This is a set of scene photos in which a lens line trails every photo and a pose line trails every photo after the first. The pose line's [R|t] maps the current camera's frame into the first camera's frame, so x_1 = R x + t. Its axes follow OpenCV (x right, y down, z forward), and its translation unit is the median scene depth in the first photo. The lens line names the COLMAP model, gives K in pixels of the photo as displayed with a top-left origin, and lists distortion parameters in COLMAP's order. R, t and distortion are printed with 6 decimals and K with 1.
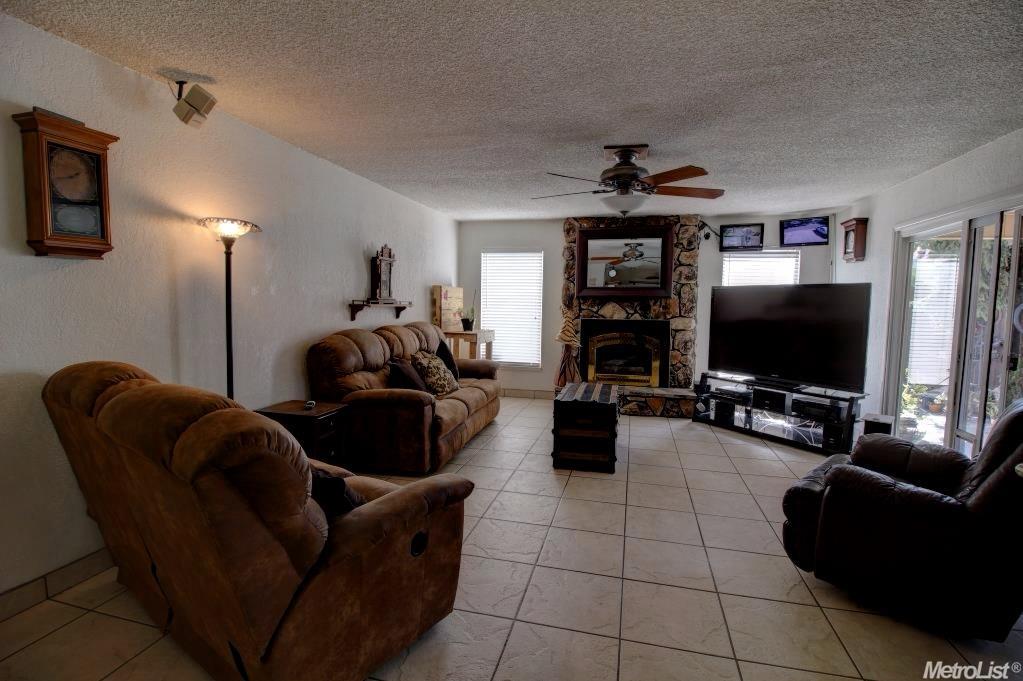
lens RADIAL K [[476.8, 0, 519.6], [0, 476.8, 341.4], [0, 0, 1]] dist [0.003033, -0.011769]
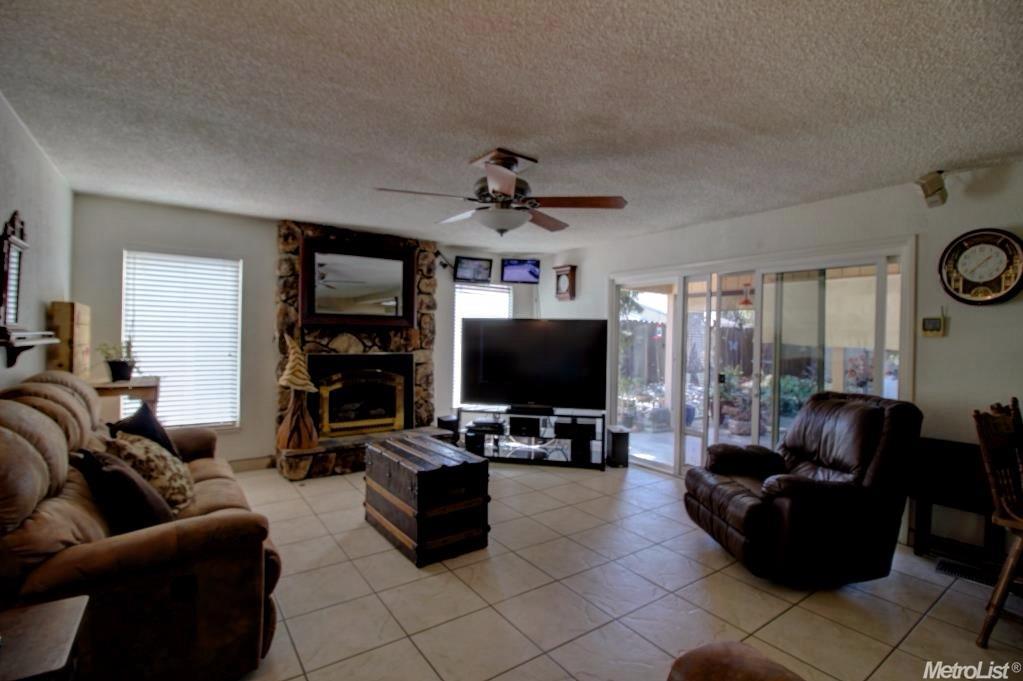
lens RADIAL K [[476.8, 0, 519.6], [0, 476.8, 341.4], [0, 0, 1]] dist [0.003033, -0.011769]
pose [[0.646845, -0.011613, 0.762533, -0.245645], [0.053849, 0.998084, -0.030479, -0.028483], [-0.760718, 0.060777, 0.646231, 0.266310]]
